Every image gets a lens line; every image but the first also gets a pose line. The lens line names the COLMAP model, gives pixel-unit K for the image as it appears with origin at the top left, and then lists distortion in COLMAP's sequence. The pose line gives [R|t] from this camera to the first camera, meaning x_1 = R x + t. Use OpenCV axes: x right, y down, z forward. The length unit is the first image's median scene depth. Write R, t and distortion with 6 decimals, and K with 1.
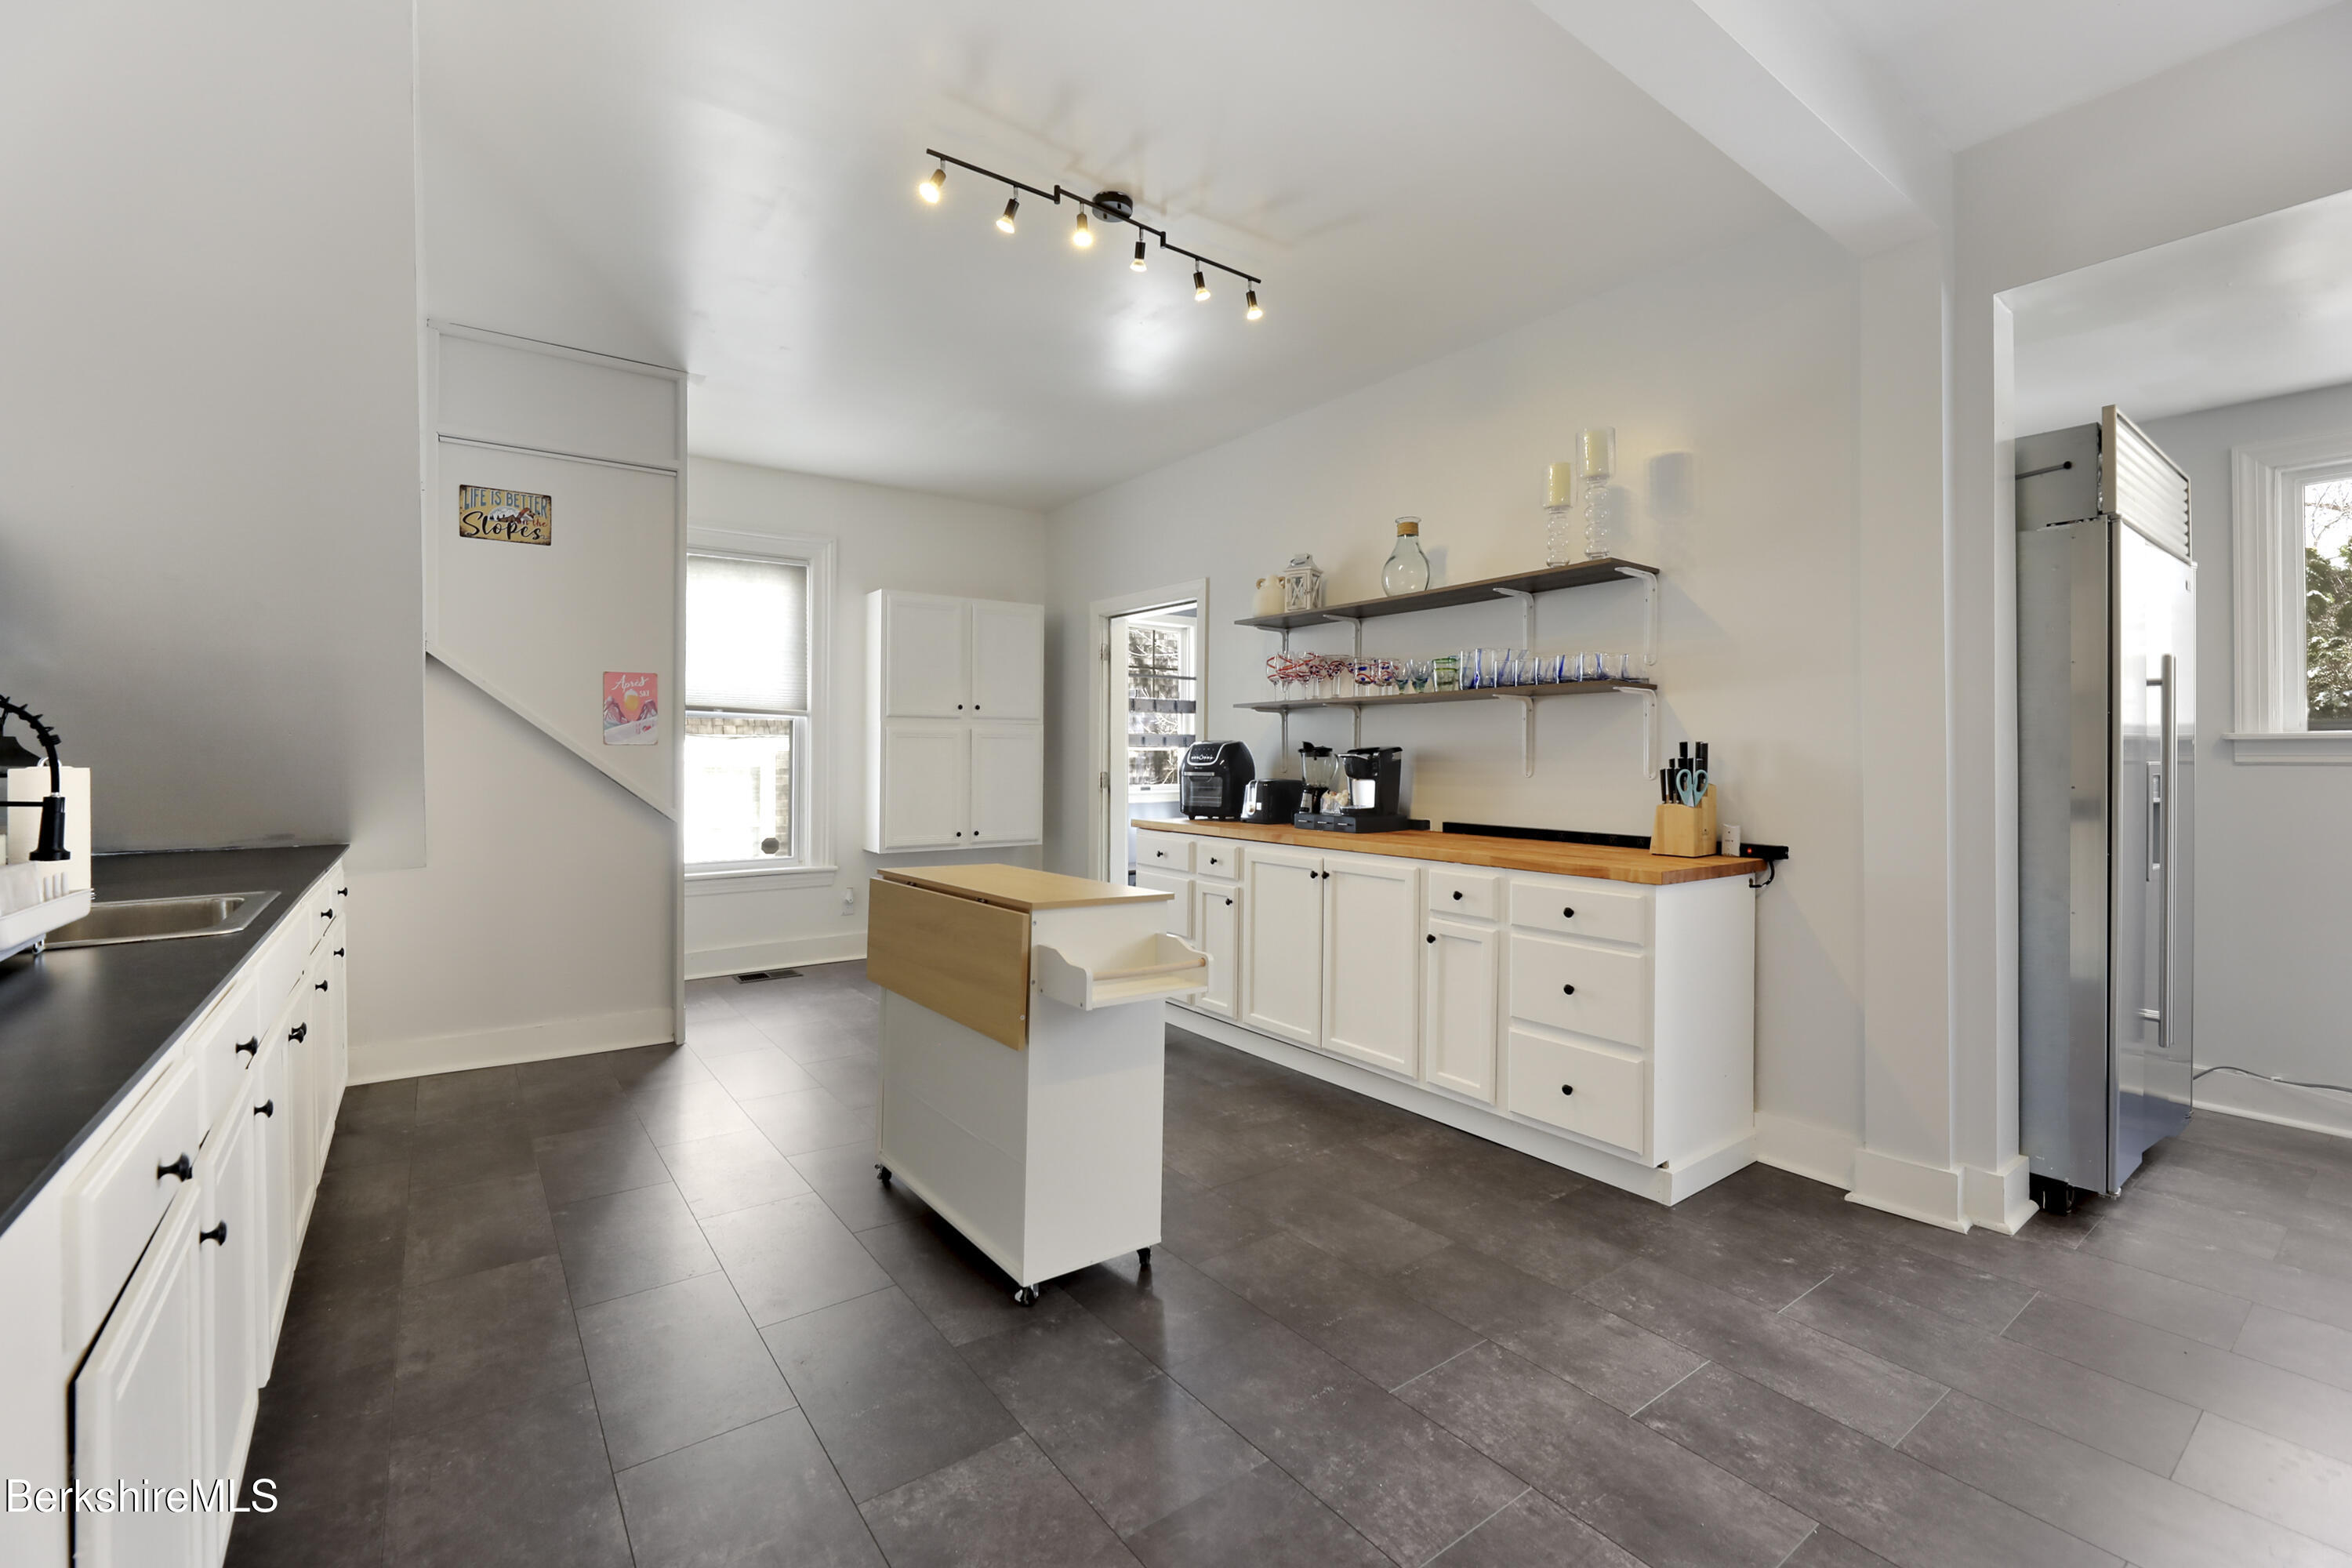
lens RADIAL K [[973.3, 0, 1161.6], [0, 973.3, 748.0], [0, 0, 1]] dist [-0.004586, -0.000347]
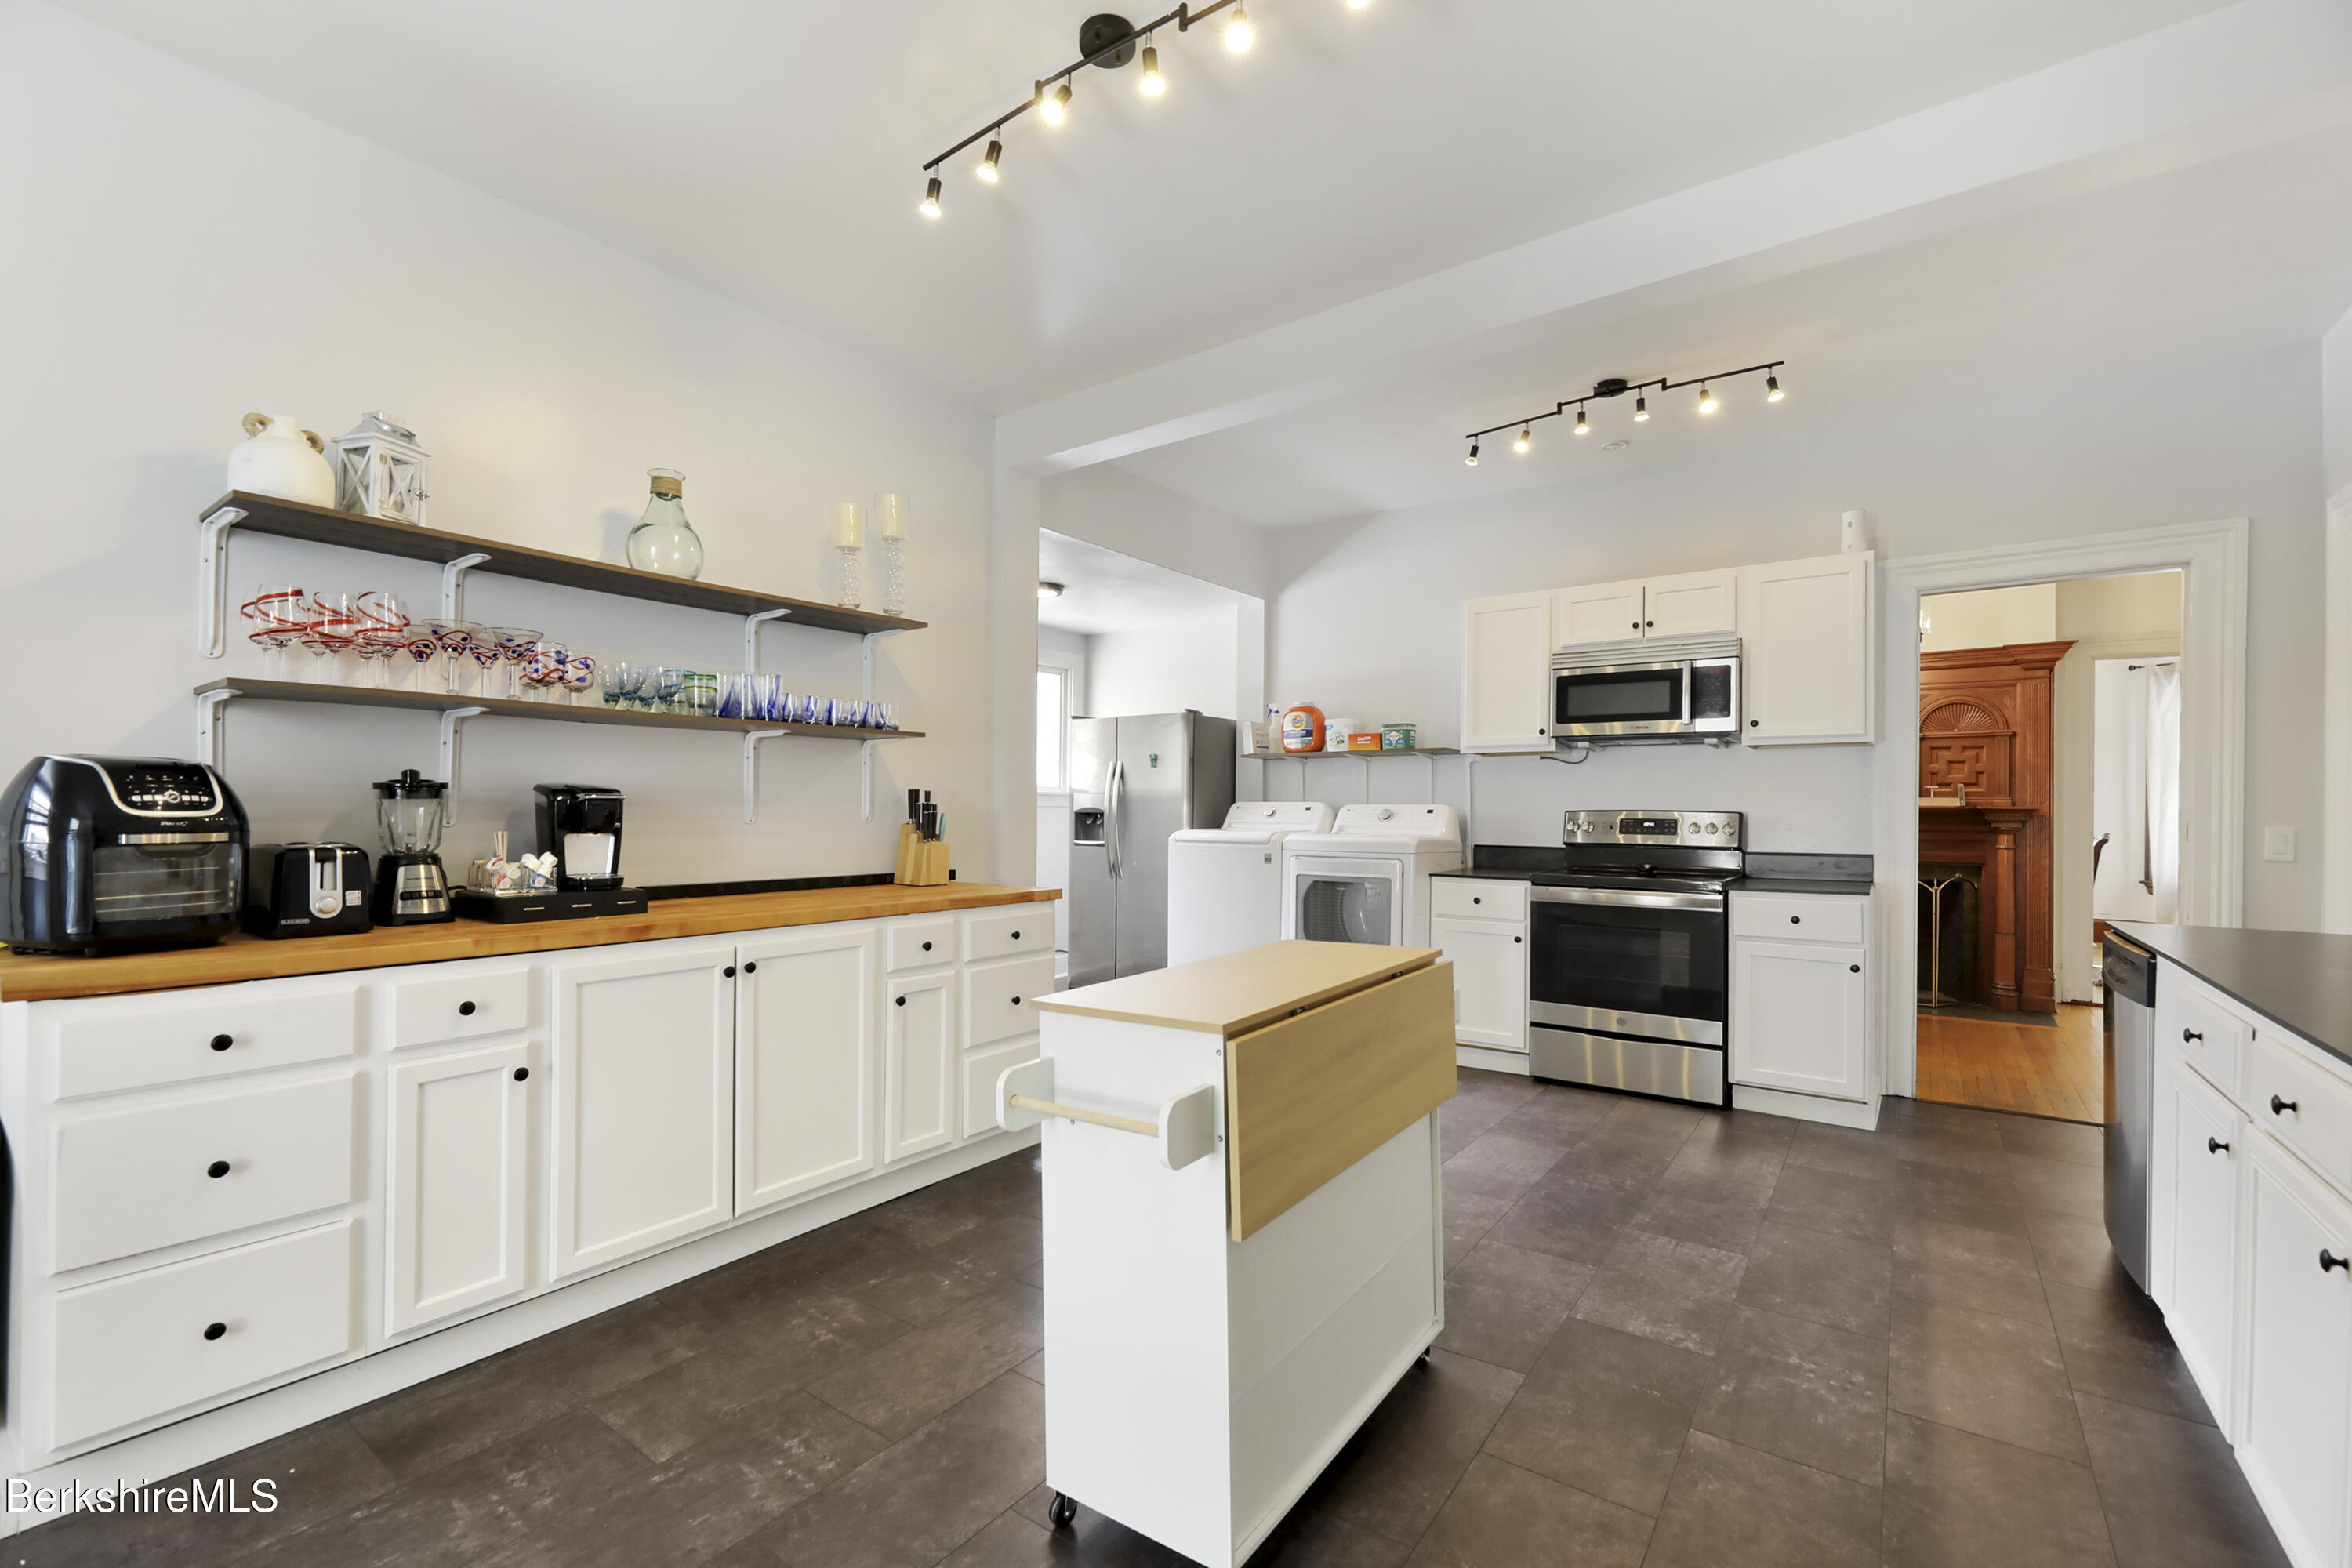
lens RADIAL K [[973.3, 0, 1179.4], [0, 973.3, 808.5], [0, 0, 1]] dist [-0.004586, -0.000347]
pose [[-0.288621, -0.006841, 0.957419, -0.665121], [-0.013613, 0.999903, 0.003040, 0.010092], [-0.957347, -0.012156, -0.288686, 1.011440]]
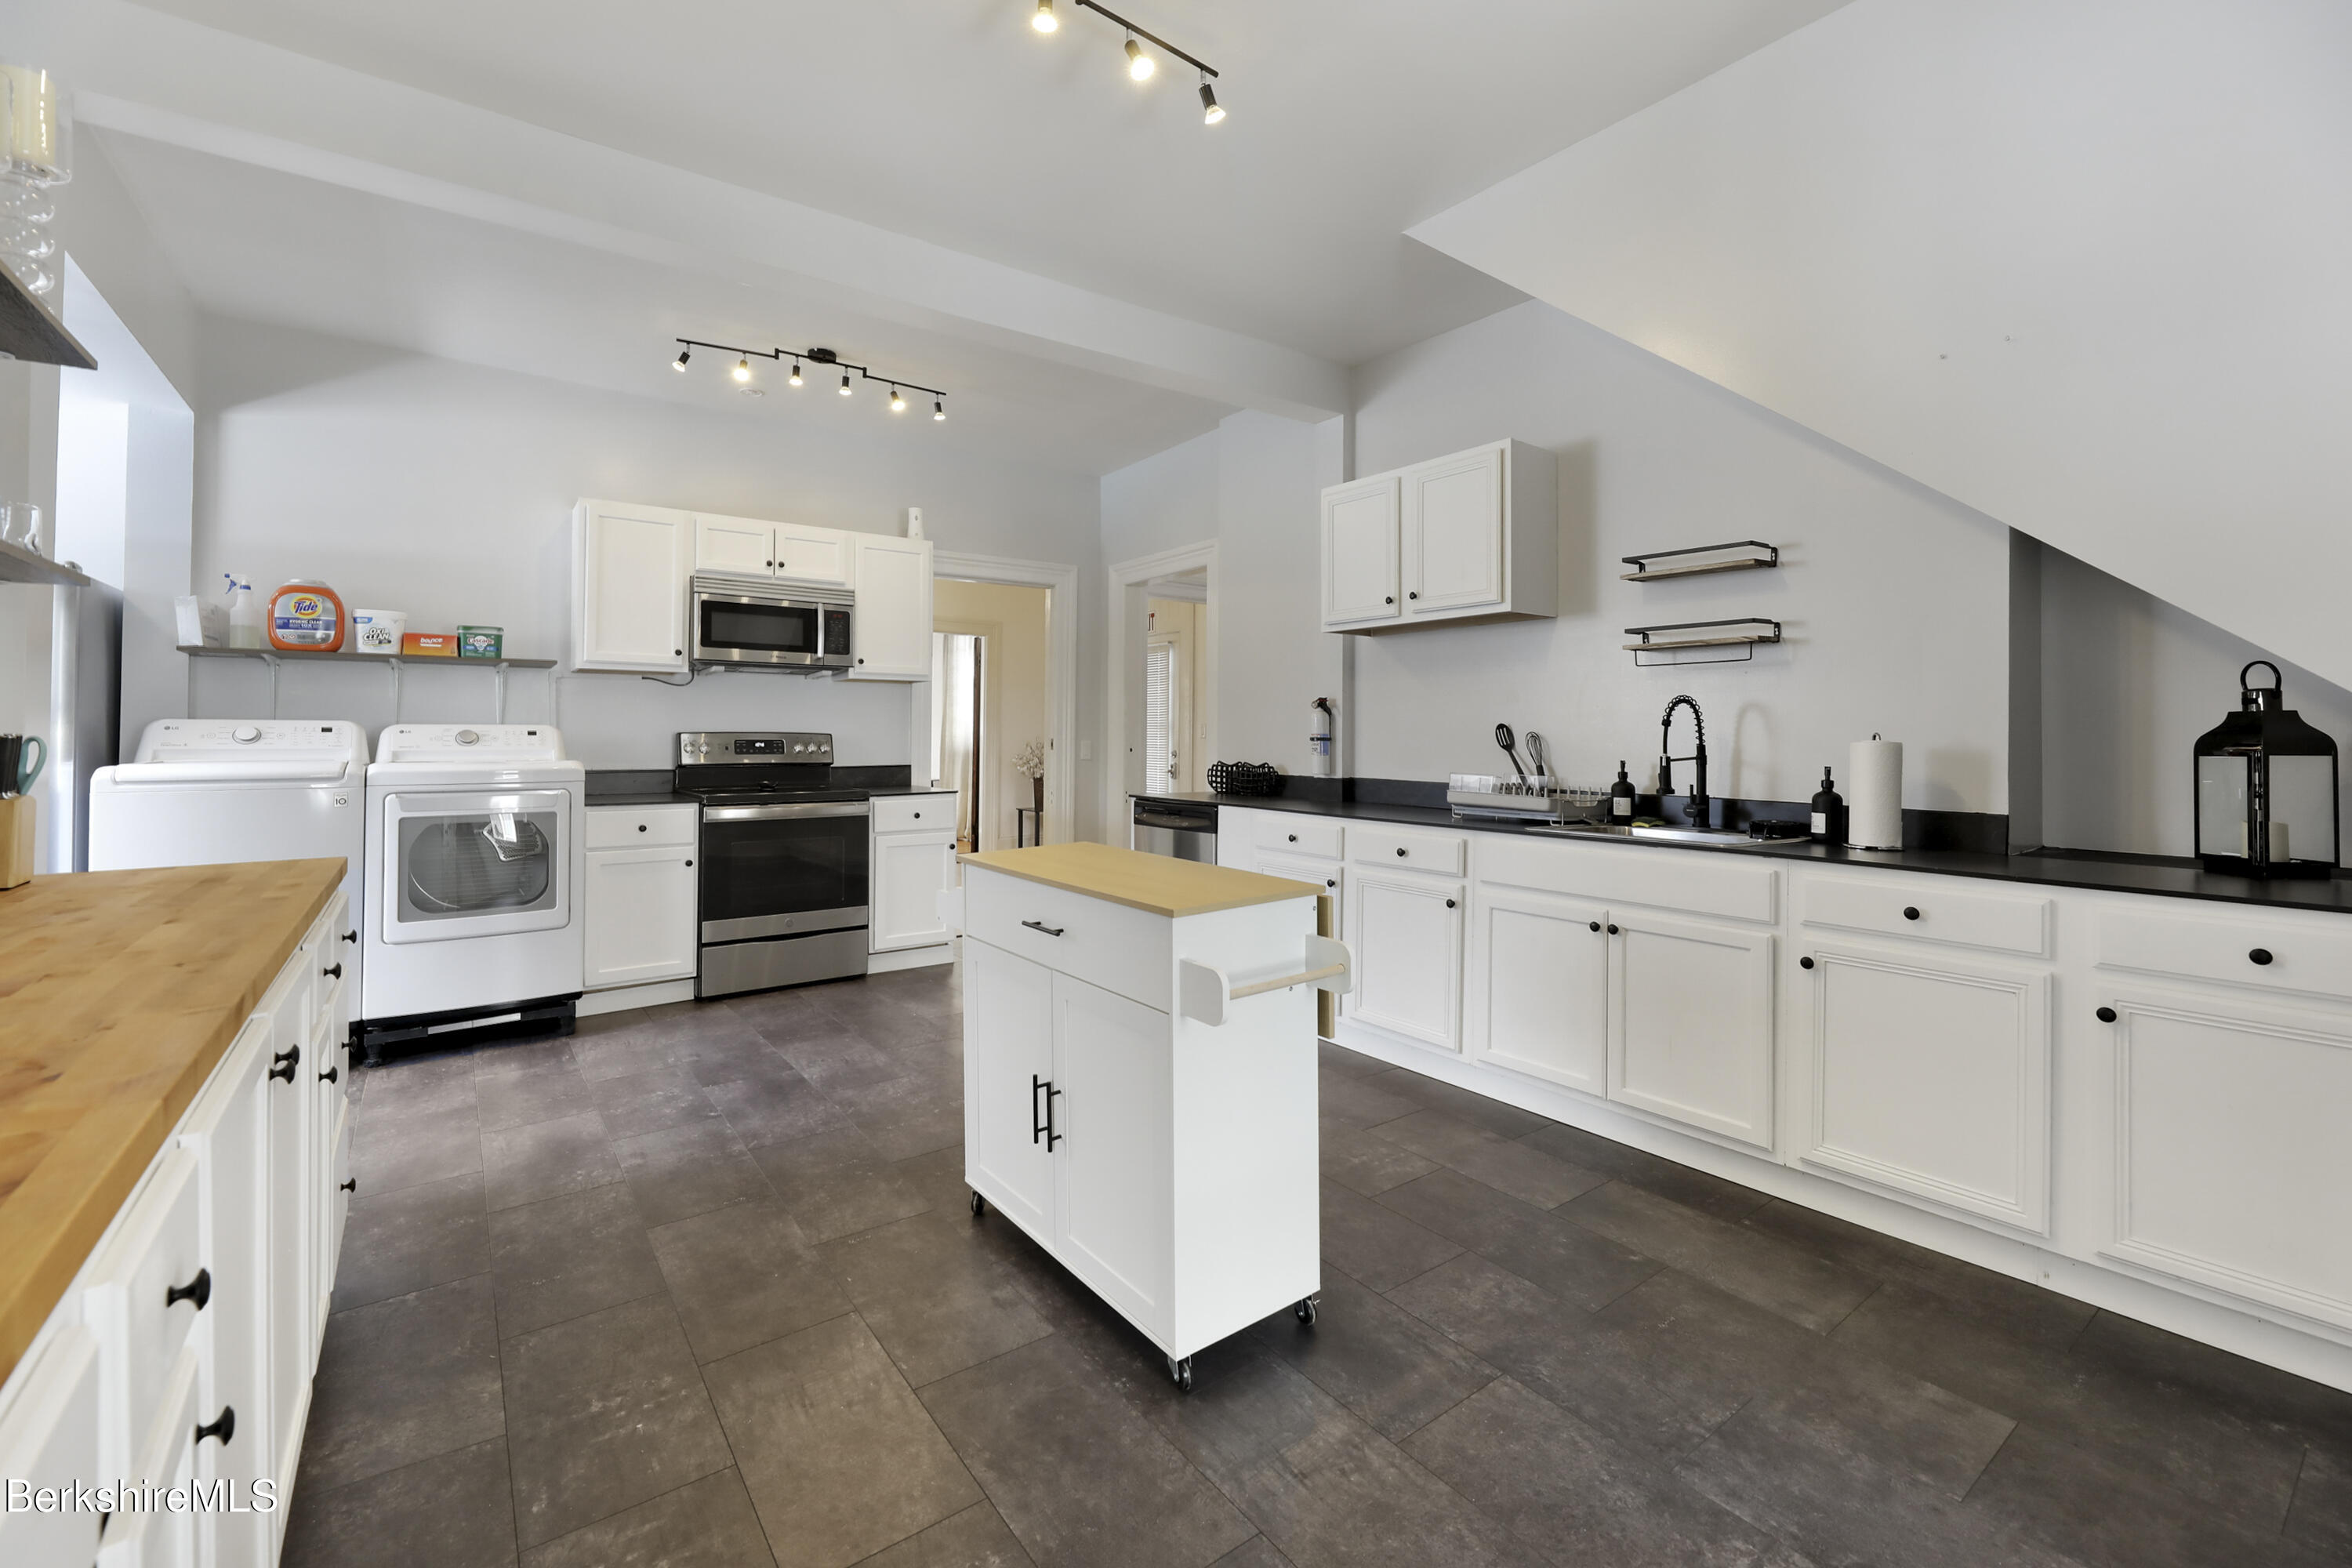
lens RADIAL K [[973.3, 0, 1119.2], [0, 973.3, 734.1], [0, 0, 1]] dist [-0.004586, -0.000347]
pose [[-0.998805, -0.007888, 0.048242, -0.154558], [-0.008349, 0.999921, -0.009358, 0.020838], [-0.048165, -0.009749, -0.998792, 1.475029]]
